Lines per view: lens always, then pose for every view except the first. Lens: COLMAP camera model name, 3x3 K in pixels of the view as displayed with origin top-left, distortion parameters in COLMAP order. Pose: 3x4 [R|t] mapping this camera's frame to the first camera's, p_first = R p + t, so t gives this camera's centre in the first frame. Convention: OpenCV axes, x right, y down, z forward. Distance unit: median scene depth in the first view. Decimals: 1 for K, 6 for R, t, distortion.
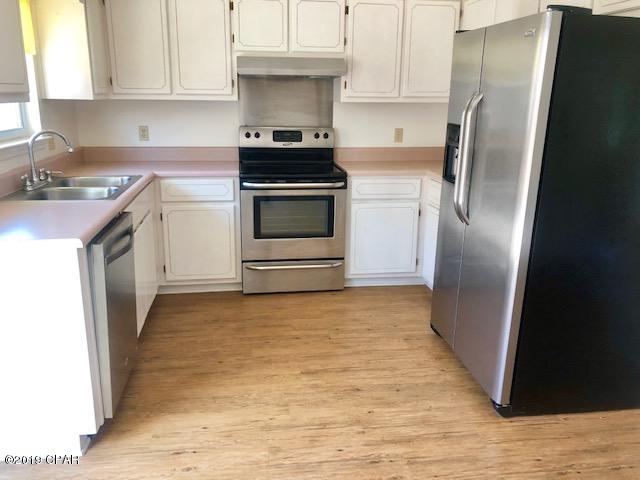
lens RADIAL K [[529.3, 0, 317.7], [0, 529.3, 241.6], [0, 0, 1]] dist [0.037657, -0.055907]
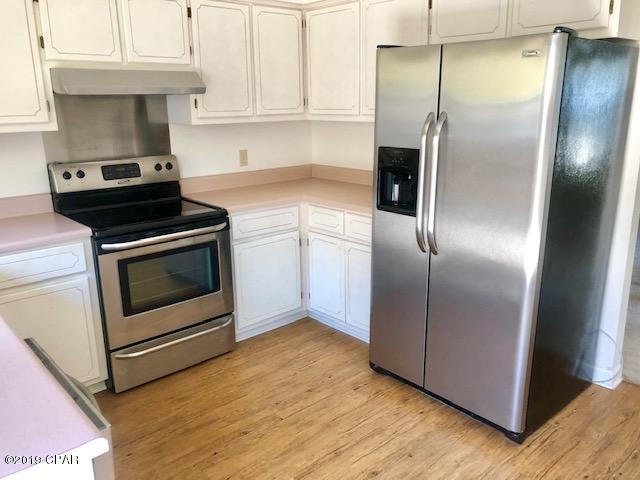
lens RADIAL K [[529.3, 0, 322.1], [0, 529.3, 238.2], [0, 0, 1]] dist [0.037657, -0.055907]
pose [[0.824738, -0.165529, 0.540747, -0.270891], [0.172637, 0.984253, 0.037987, -0.091686], [-0.538520, 0.062024, 0.840327, 0.229385]]
